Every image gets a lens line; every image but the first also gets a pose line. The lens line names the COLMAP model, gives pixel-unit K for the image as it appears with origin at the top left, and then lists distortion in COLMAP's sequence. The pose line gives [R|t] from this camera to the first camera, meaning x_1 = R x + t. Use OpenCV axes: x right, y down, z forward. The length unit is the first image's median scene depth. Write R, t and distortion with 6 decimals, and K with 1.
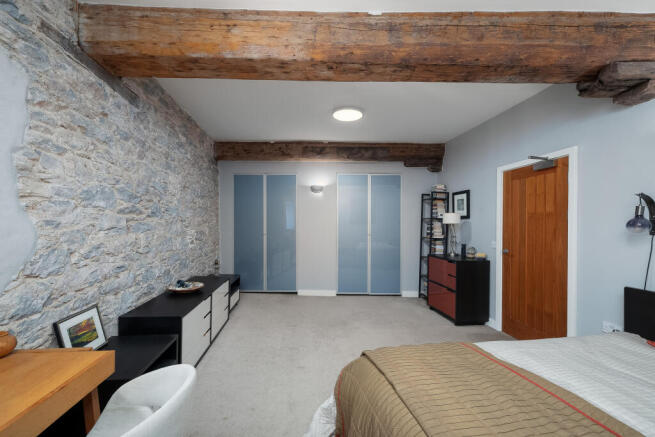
lens RADIAL K [[273.4, 0, 319.6], [0, 273.4, 216.1], [0, 0, 1]] dist [0.001169, 0.001218]
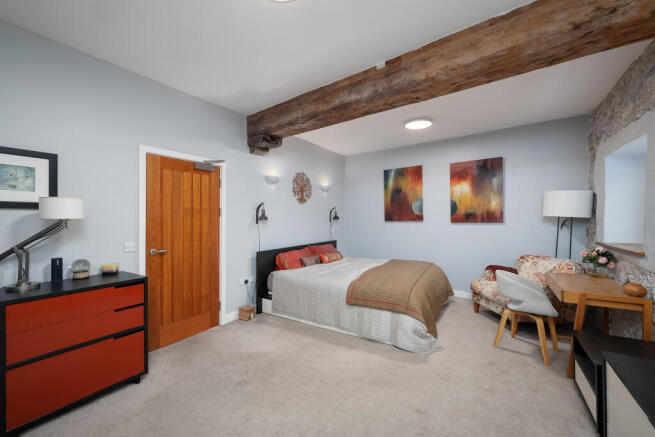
lens RADIAL K [[273.4, 0, 319.6], [0, 273.4, 216.1], [0, 0, 1]] dist [0.001169, 0.001218]
pose [[-0.797148, 0.010828, 0.603687, -0.228347], [-0.003975, 0.999723, -0.023181, 0.040926], [-0.603771, -0.020879, -0.796884, 1.417299]]
